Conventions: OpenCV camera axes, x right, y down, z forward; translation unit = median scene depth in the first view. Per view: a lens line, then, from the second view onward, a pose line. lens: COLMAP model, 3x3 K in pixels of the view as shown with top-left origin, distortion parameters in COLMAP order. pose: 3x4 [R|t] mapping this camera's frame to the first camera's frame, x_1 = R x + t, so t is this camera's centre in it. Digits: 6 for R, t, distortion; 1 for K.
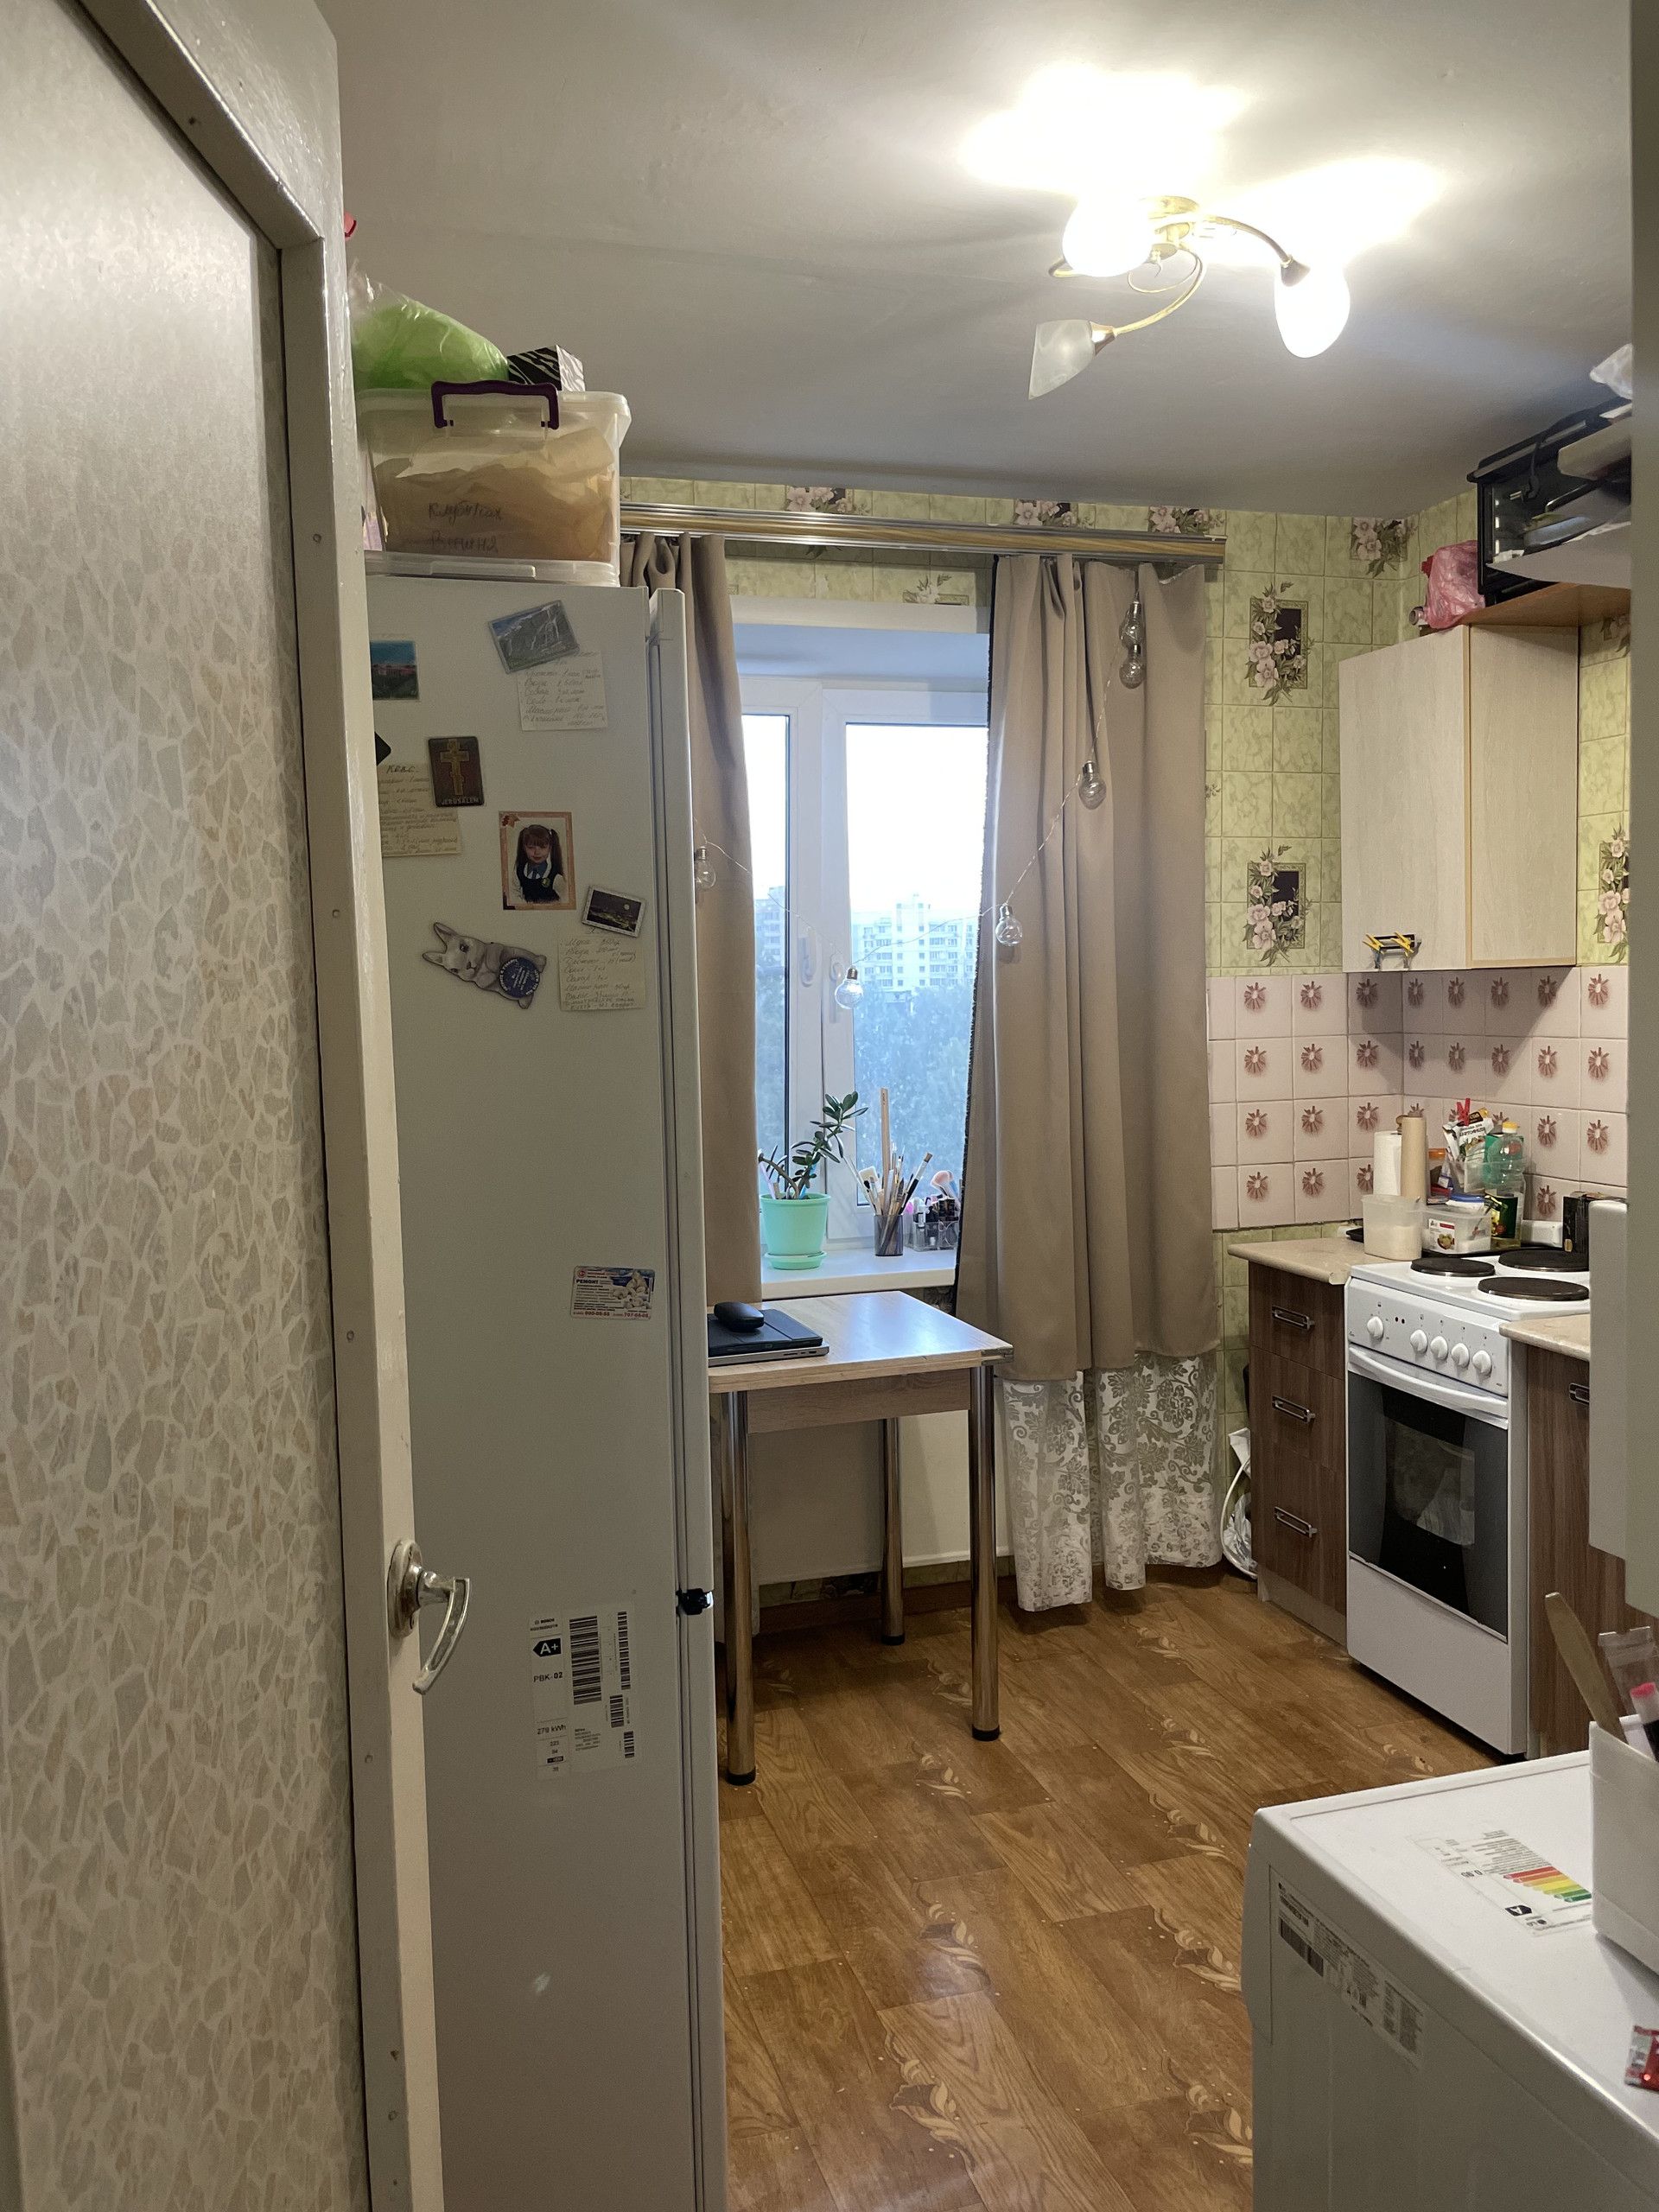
lens RADIAL K [[1656.5, 0, 825.3], [0, 1656.5, 1104.9], [0, 0, 1]] dist [0.054559, 0.001989]
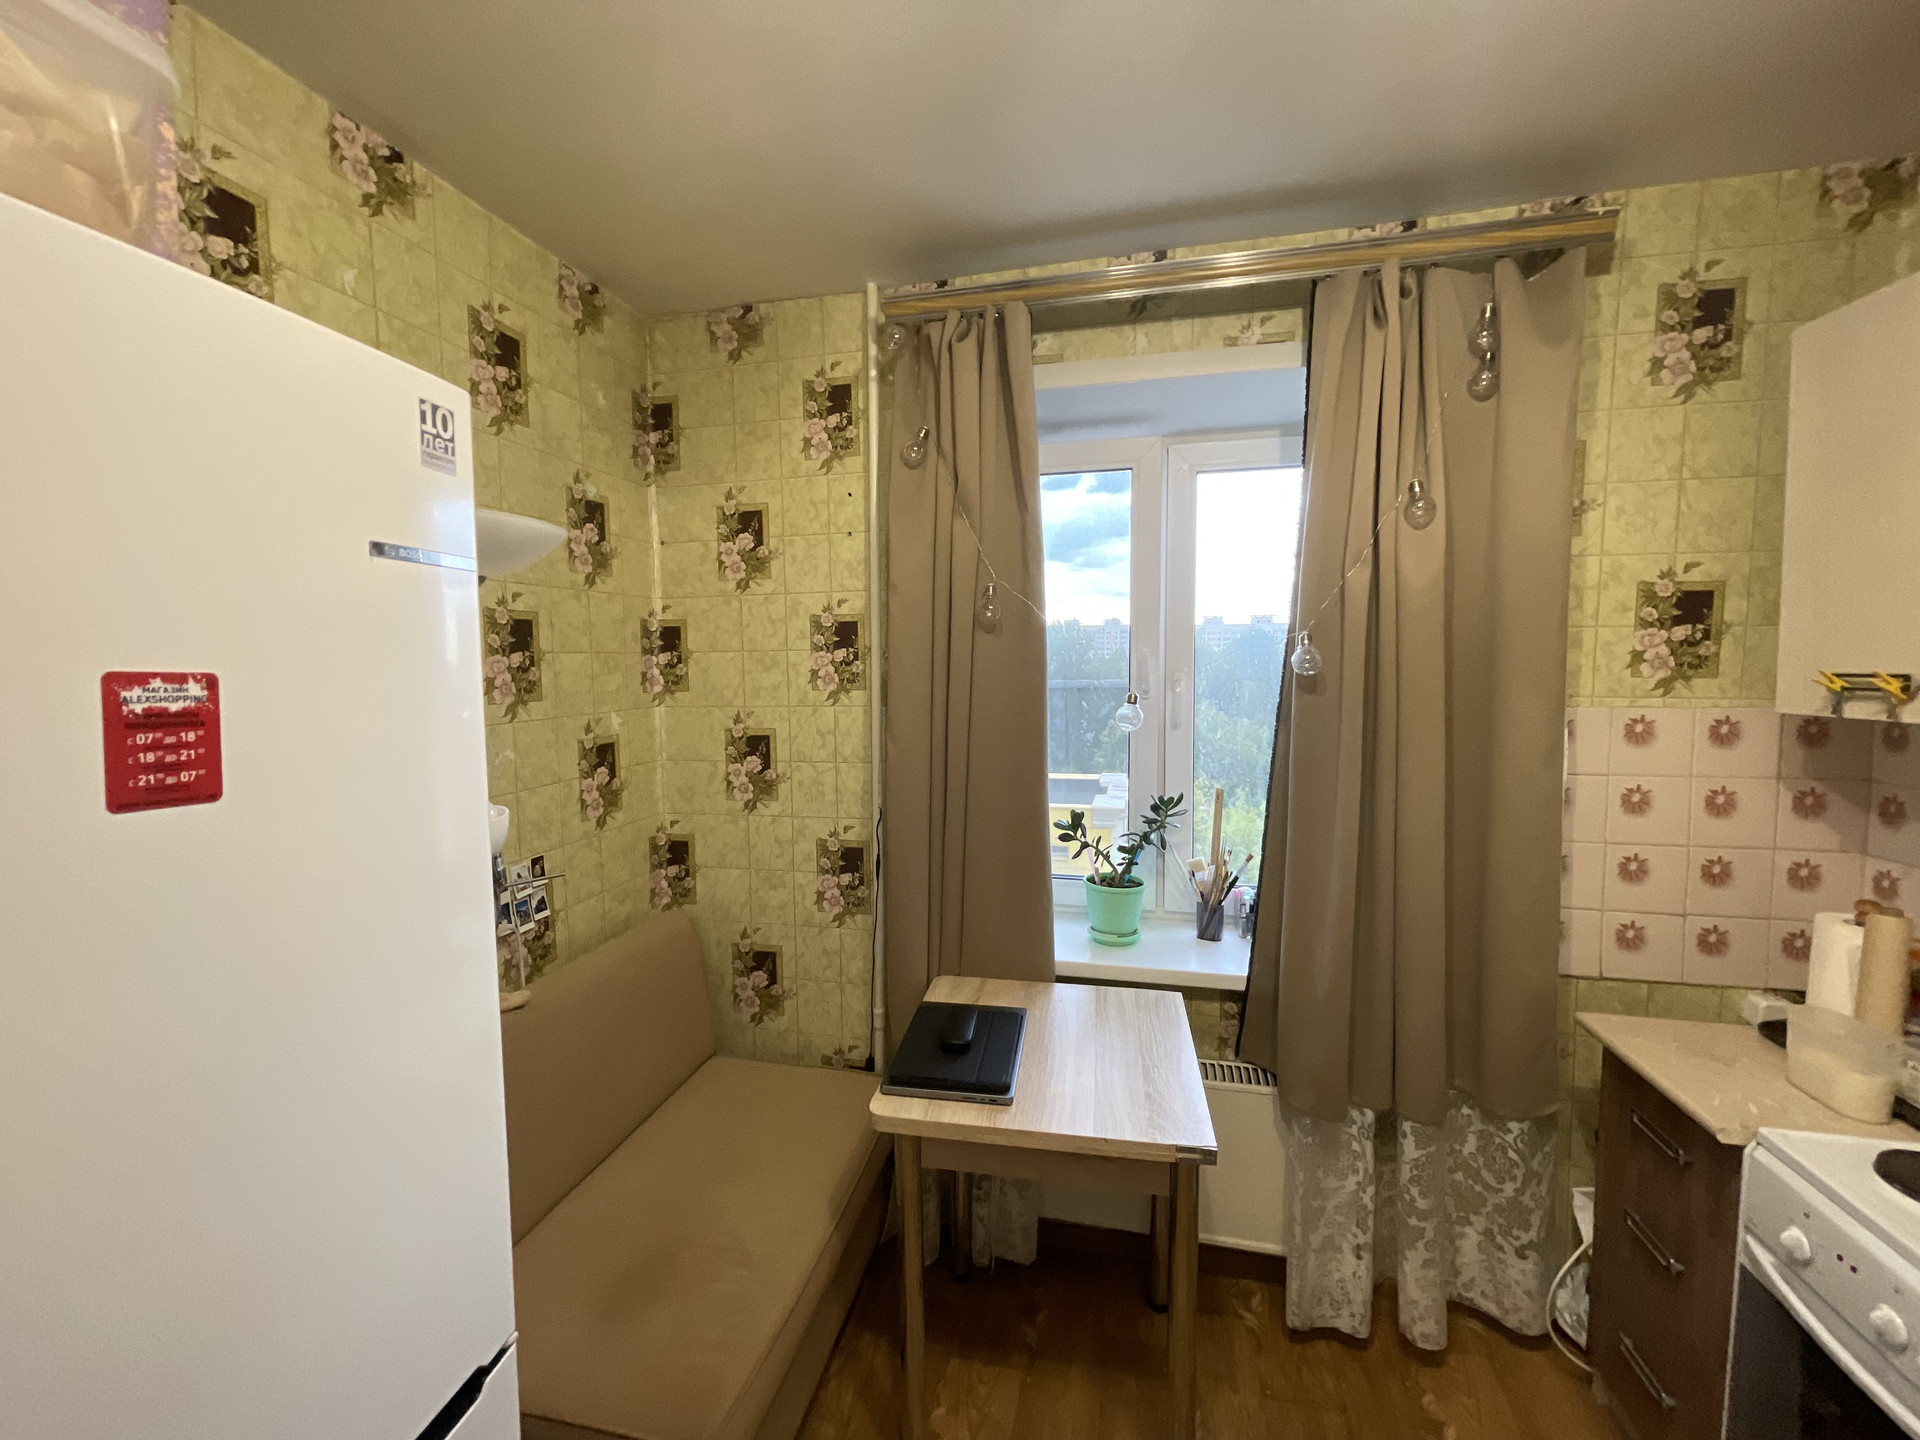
lens RADIAL K [[774.4, 0, 958.5], [0, 774.4, 717.7], [0, 0, 1]] dist [0.001639, -0.000472]
pose [[0.869000, 0.051703, -0.492104, 0.145259], [-0.045822, 0.998661, 0.024007, -0.065863], [0.492687, 0.001687, 0.870205, 0.456269]]
